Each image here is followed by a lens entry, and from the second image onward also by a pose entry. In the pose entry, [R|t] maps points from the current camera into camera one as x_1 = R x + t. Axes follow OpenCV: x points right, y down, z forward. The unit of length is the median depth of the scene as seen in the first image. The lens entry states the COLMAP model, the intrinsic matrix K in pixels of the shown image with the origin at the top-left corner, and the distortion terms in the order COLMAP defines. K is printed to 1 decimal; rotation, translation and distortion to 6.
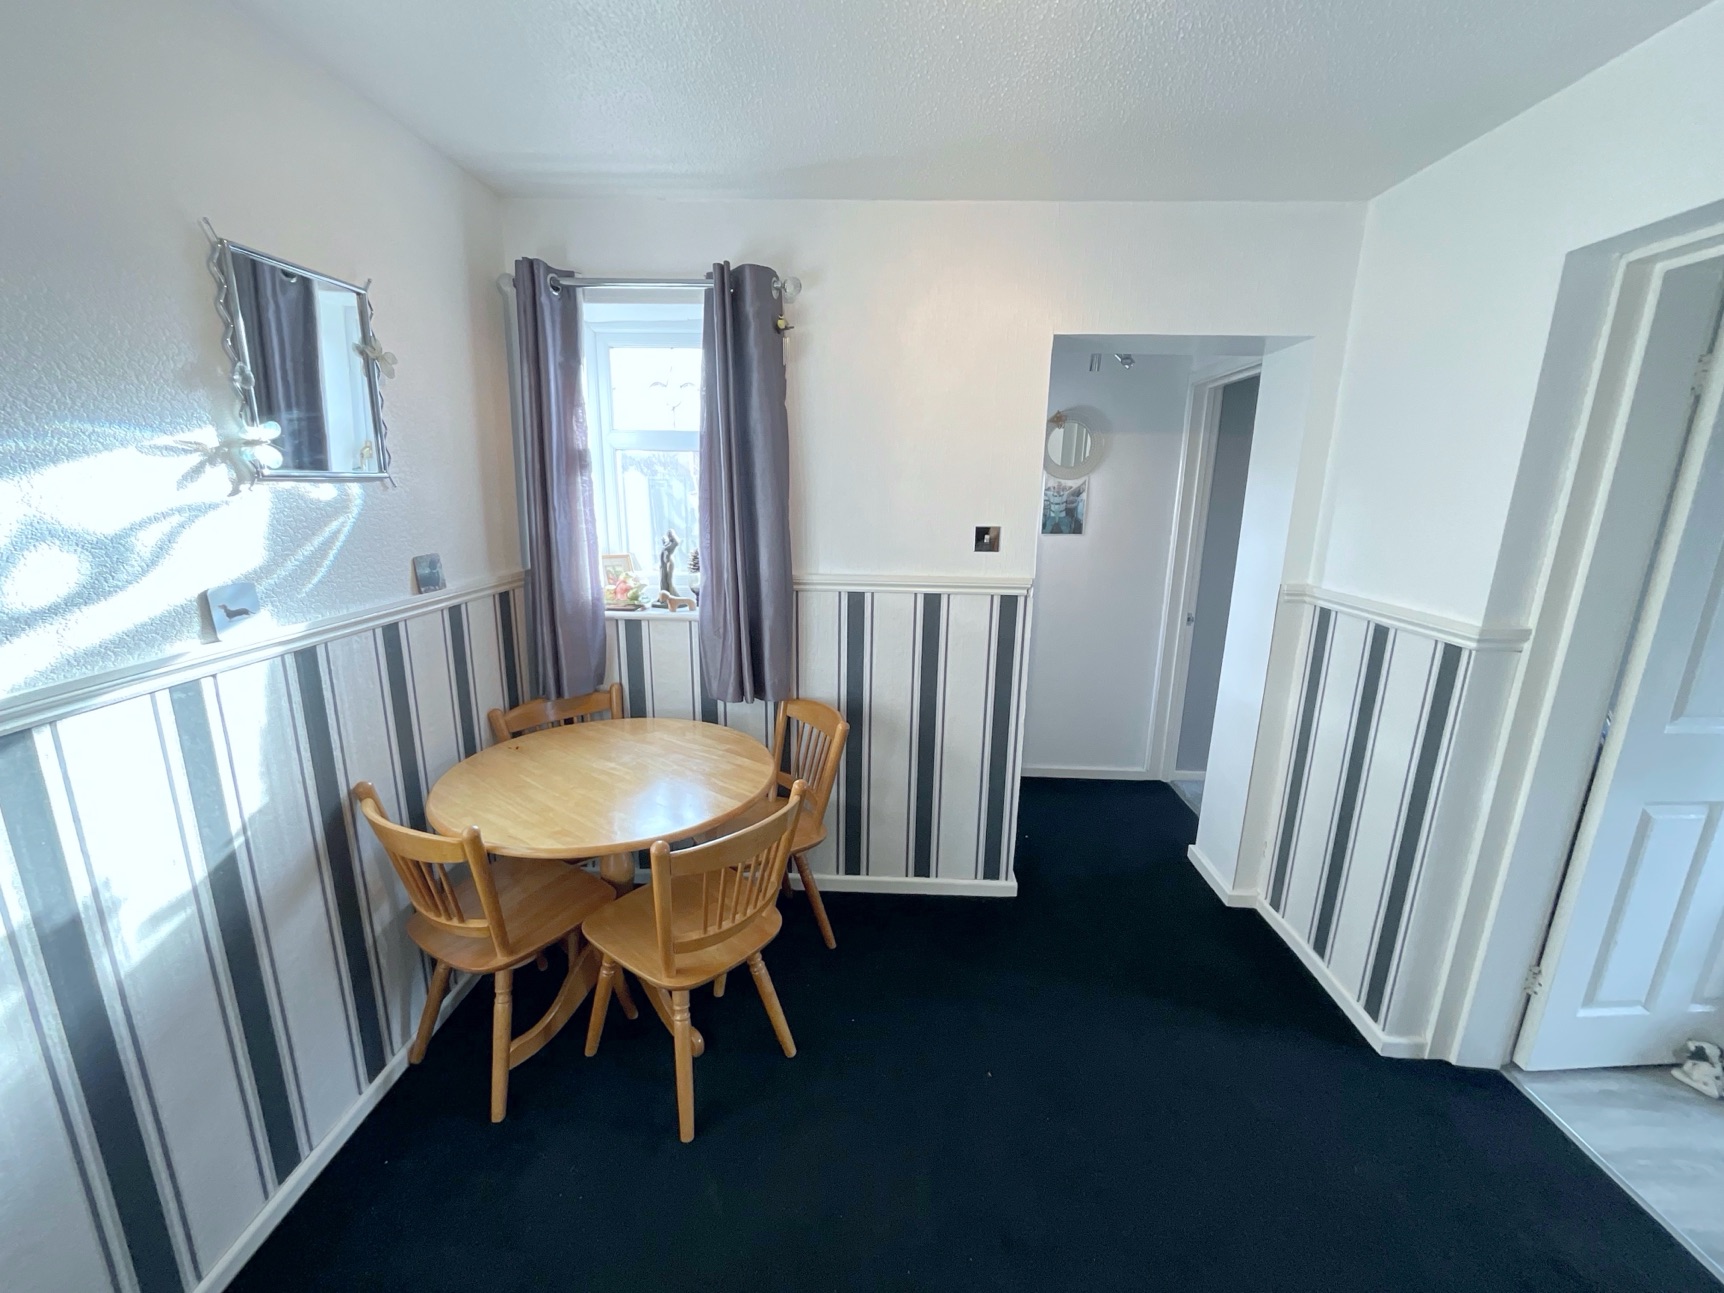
lens RADIAL K [[696.1, 0, 860.3], [0, 696.1, 646.8], [0, 0, 1]] dist [-0.004381, 0.000186]
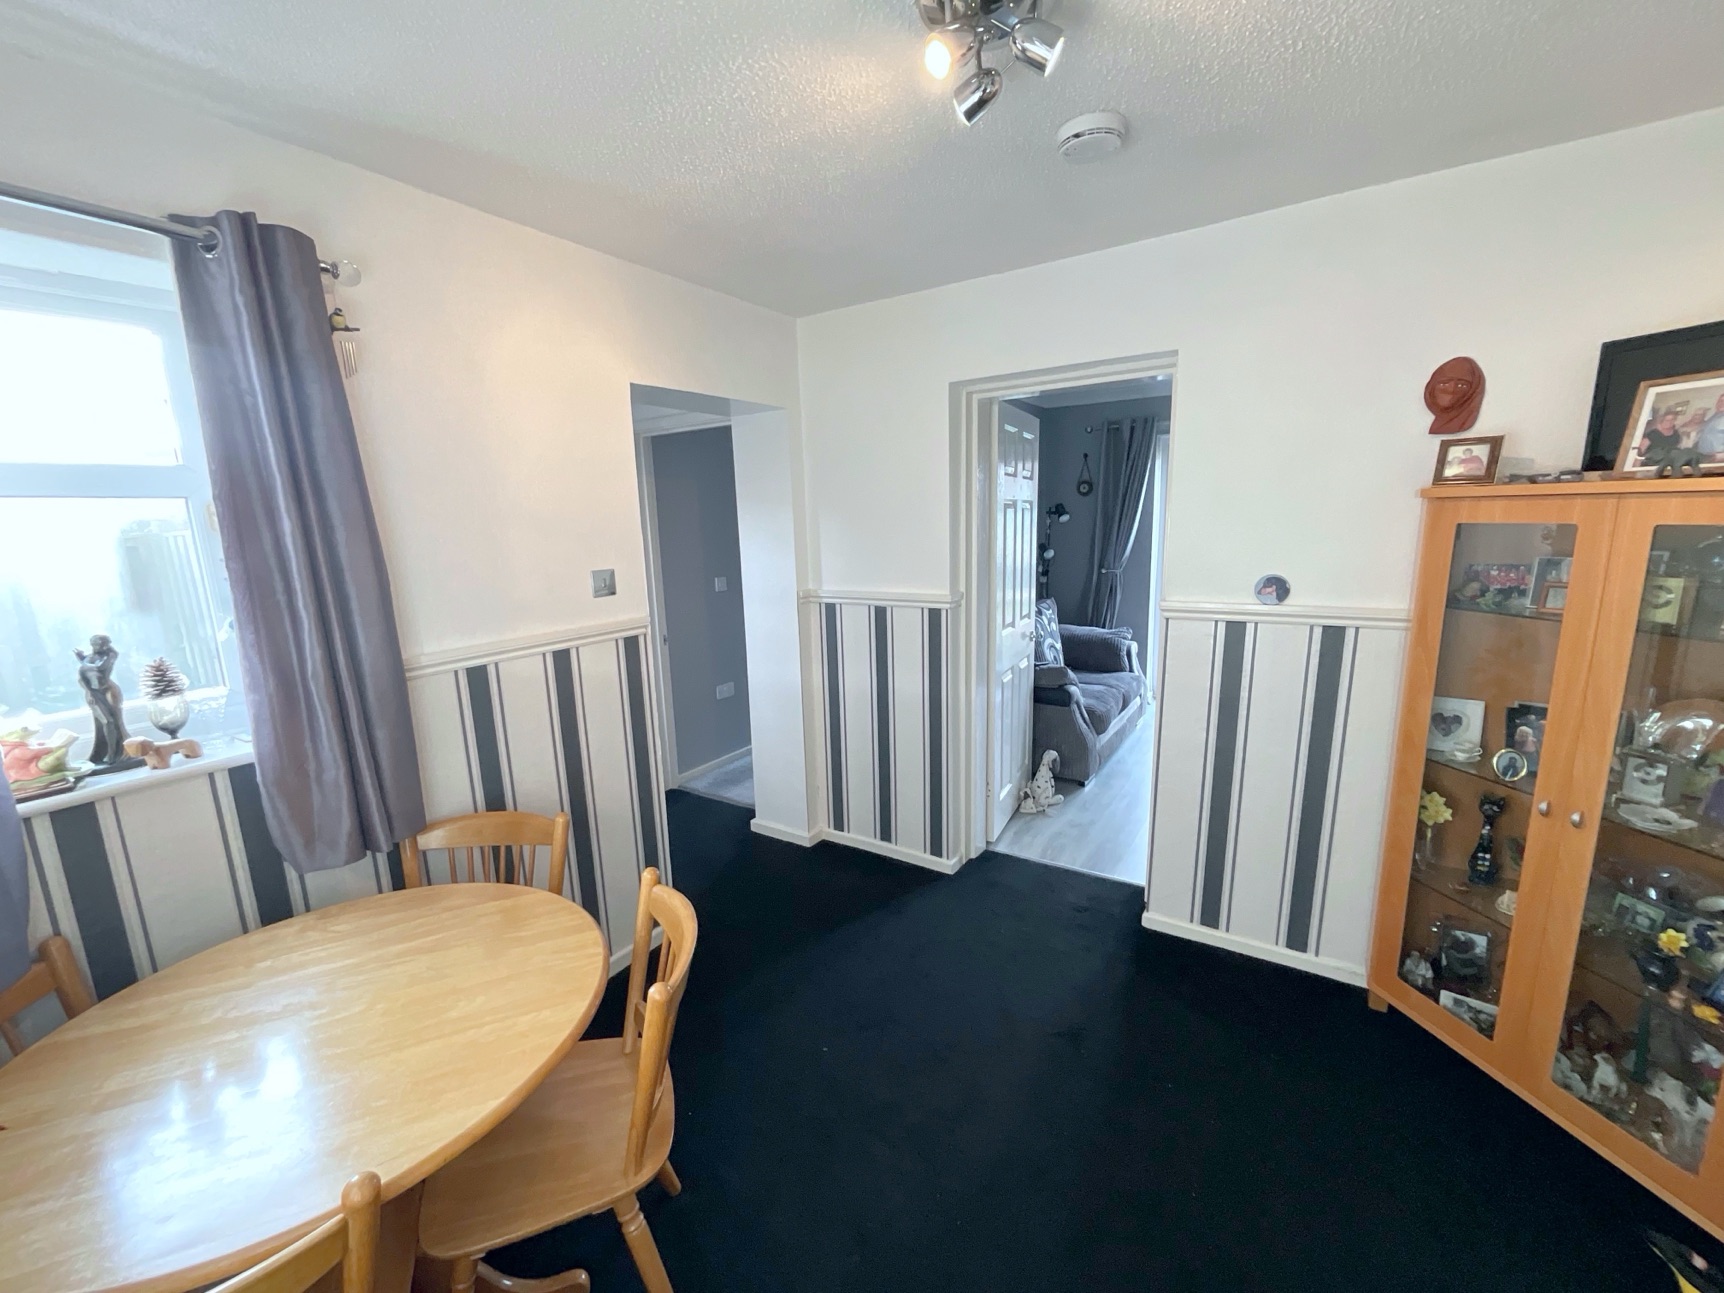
lens RADIAL K [[696.1, 0, 866.8], [0, 696.1, 647.9], [0, 0, 1]] dist [-0.004381, 0.000186]
pose [[0.509028, -0.190750, 0.839348, -0.574229], [0.235545, 0.968783, 0.077318, -0.071029], [-0.827894, 0.158347, 0.538068, 0.243780]]
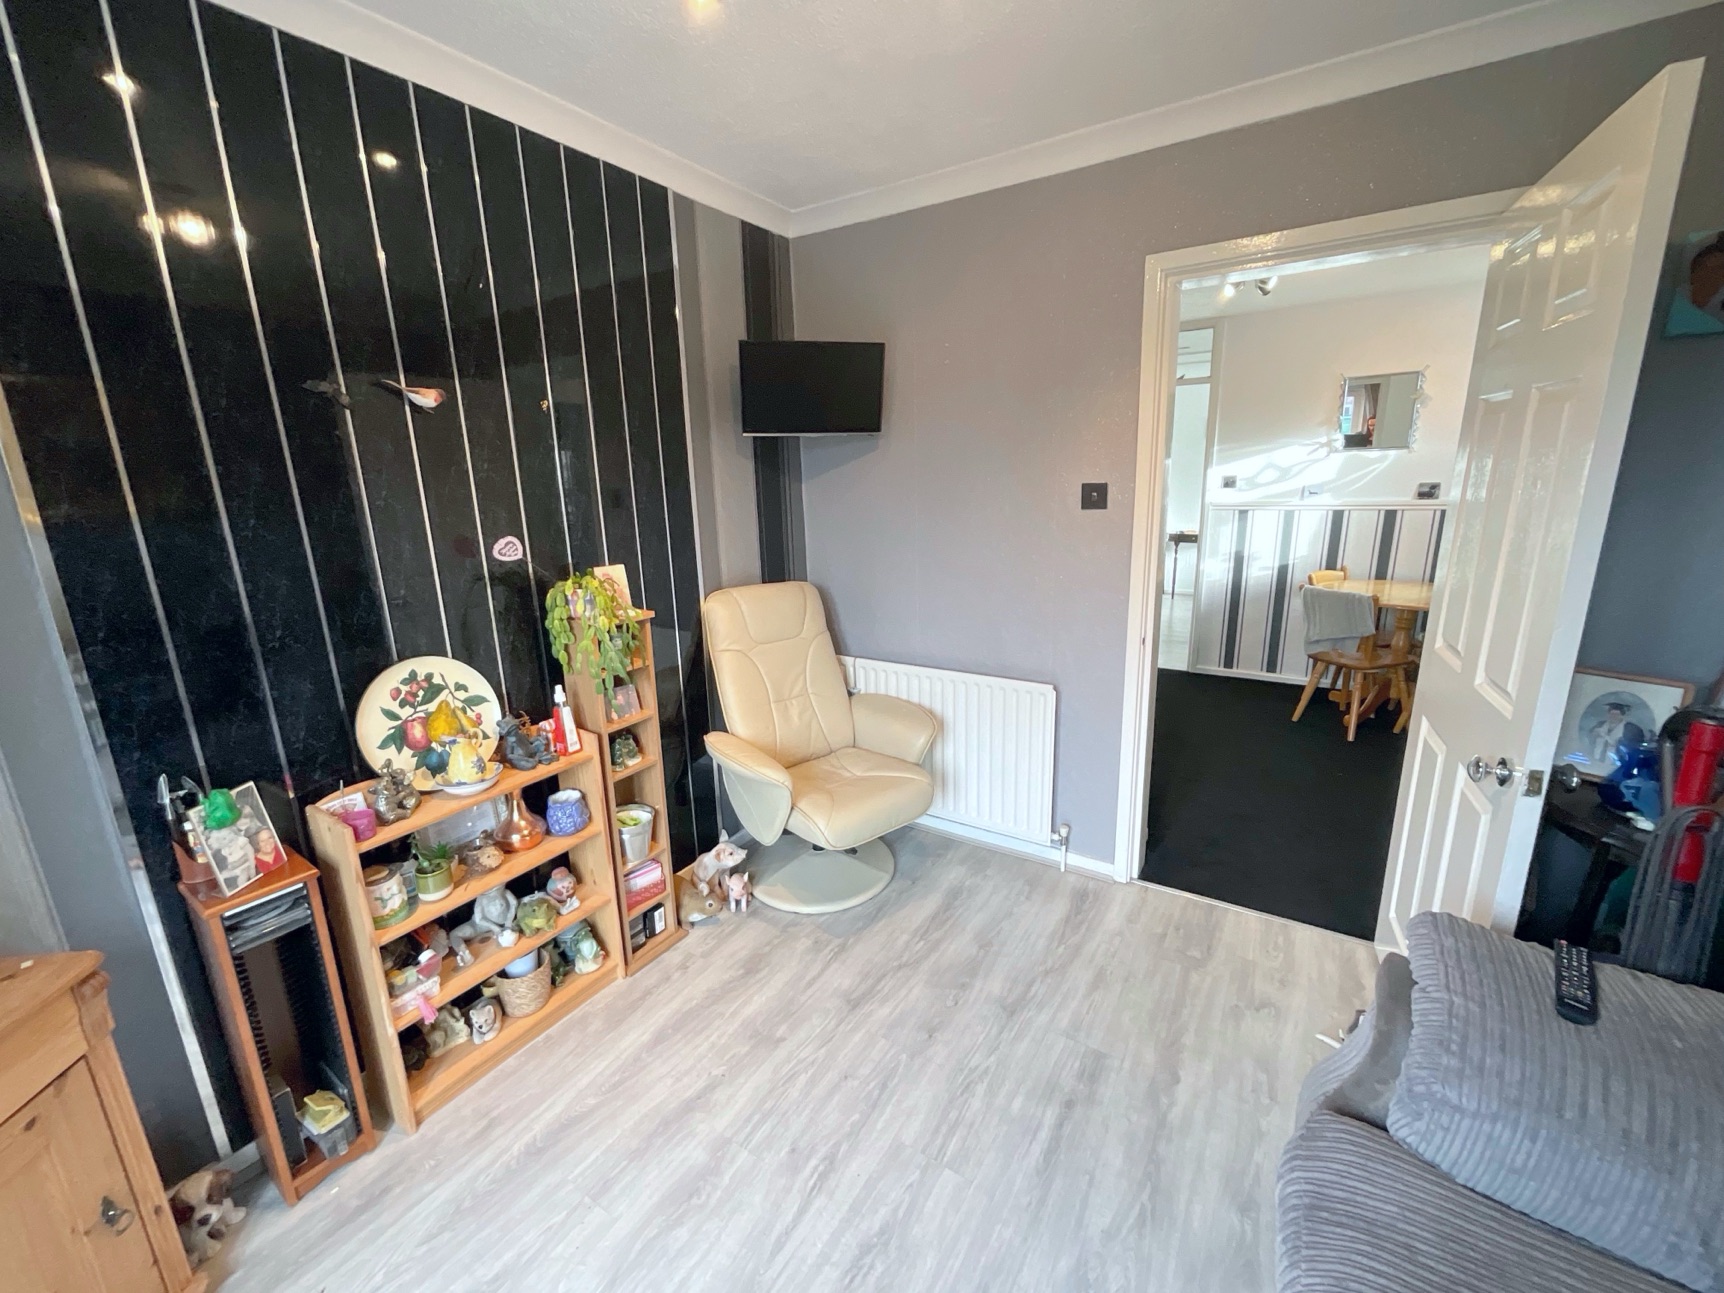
lens RADIAL K [[696.1, 0, 861.6], [0, 696.1, 642.1], [0, 0, 1]] dist [-0.004381, 0.000186]
pose [[-0.510940, 0.210856, -0.833355, 2.189017], [-0.168935, 0.925914, 0.337852, -0.103428], [0.842853, 0.313405, -0.437465, 0.606664]]
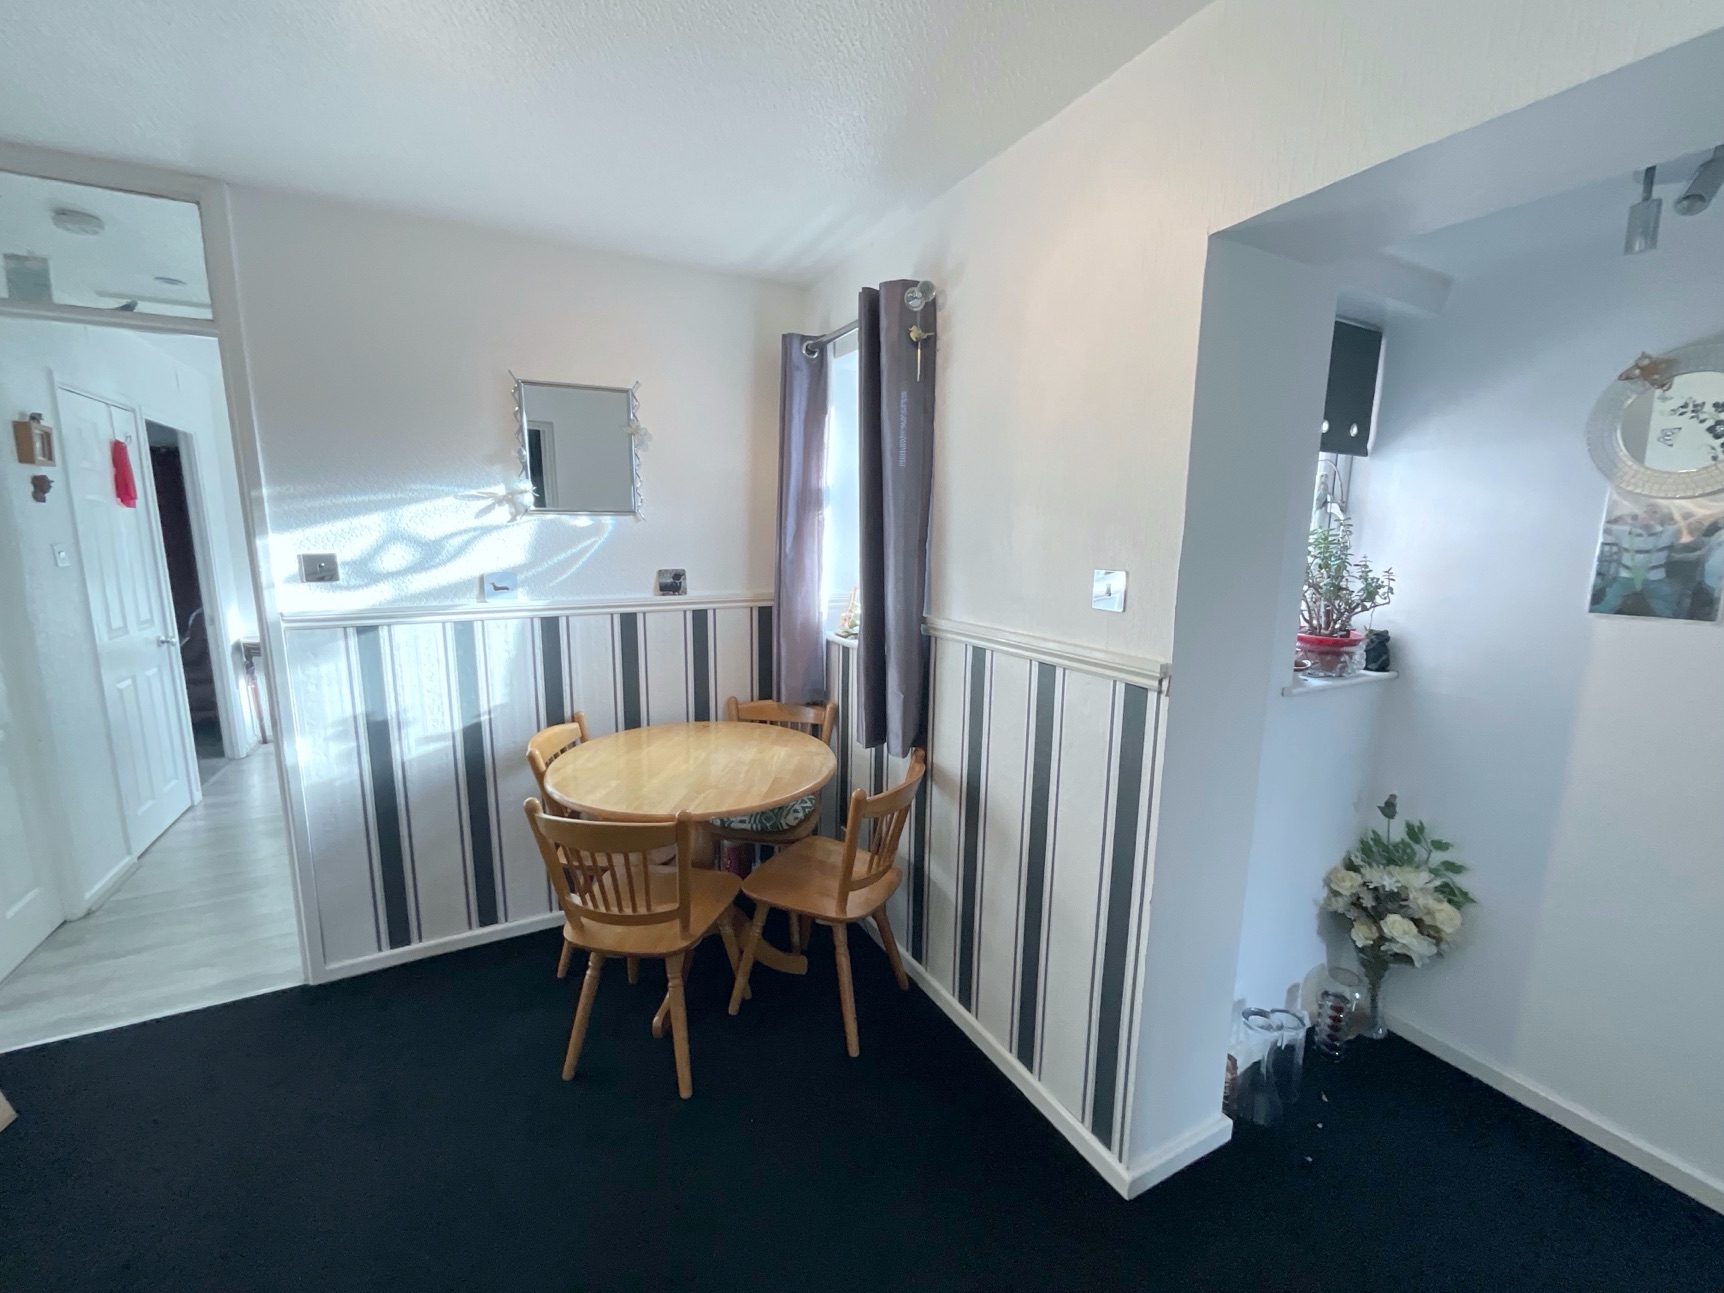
lens RADIAL K [[696.1, 0, 864.5], [0, 696.1, 647.0], [0, 0, 1]] dist [-0.004381, 0.000186]
pose [[0.511889, 0.132273, -0.848807, 0.766176], [-0.198552, 0.979538, 0.032905, -0.101920], [0.835791, 0.151688, 0.527678, 0.612036]]
